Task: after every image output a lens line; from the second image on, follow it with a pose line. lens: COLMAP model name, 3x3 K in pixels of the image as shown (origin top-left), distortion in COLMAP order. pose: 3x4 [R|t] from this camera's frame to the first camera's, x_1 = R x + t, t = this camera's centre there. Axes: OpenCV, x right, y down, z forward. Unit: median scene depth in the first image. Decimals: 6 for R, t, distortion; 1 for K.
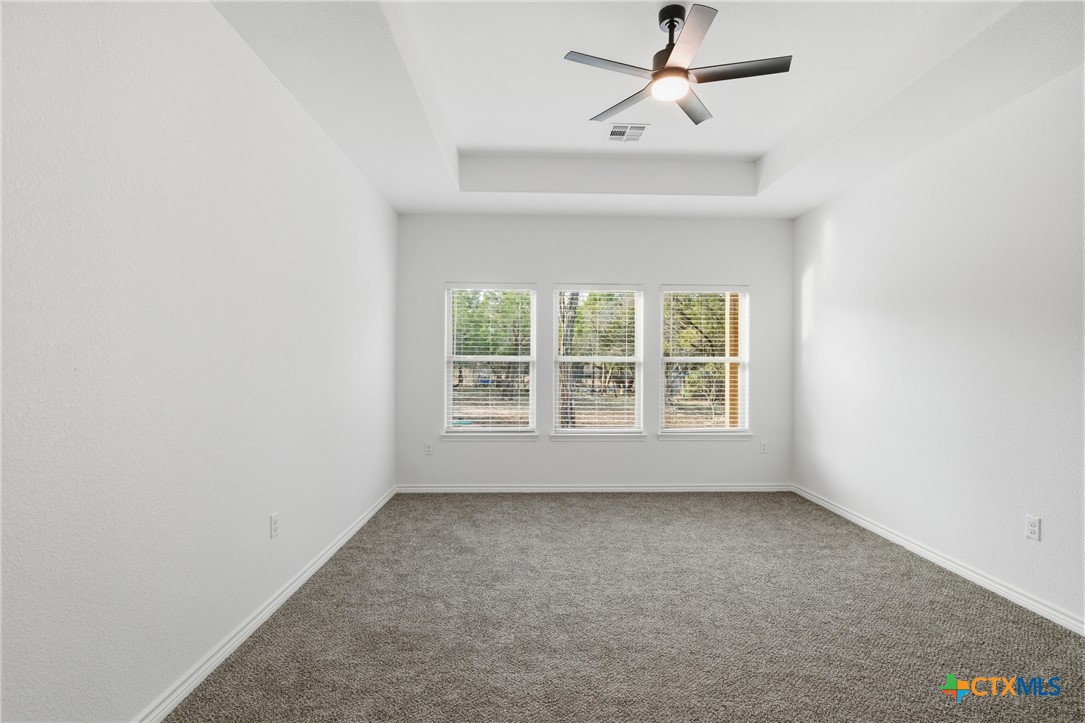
lens RADIAL K [[515.7, 0, 544.4], [0, 515.7, 363.5], [0, 0, 1]] dist [-0.003665, -0.001014]
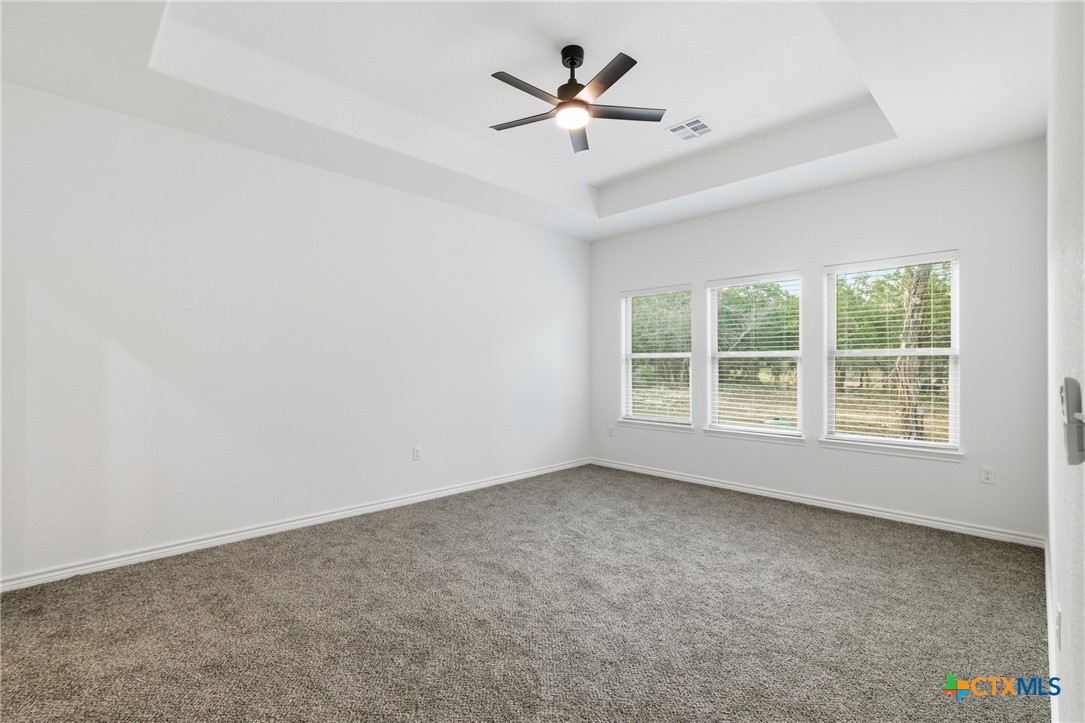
lens RADIAL K [[500.8, 0, 561.8], [0, 500.8, 364.6], [0, 0, 1]] dist [-0.004173, 0.002167]
pose [[0.681244, -0.004460, -0.732043, 0.589636], [0.003924, 0.999989, -0.002441, 0.012700], [0.732046, -0.001209, 0.681254, 0.120304]]
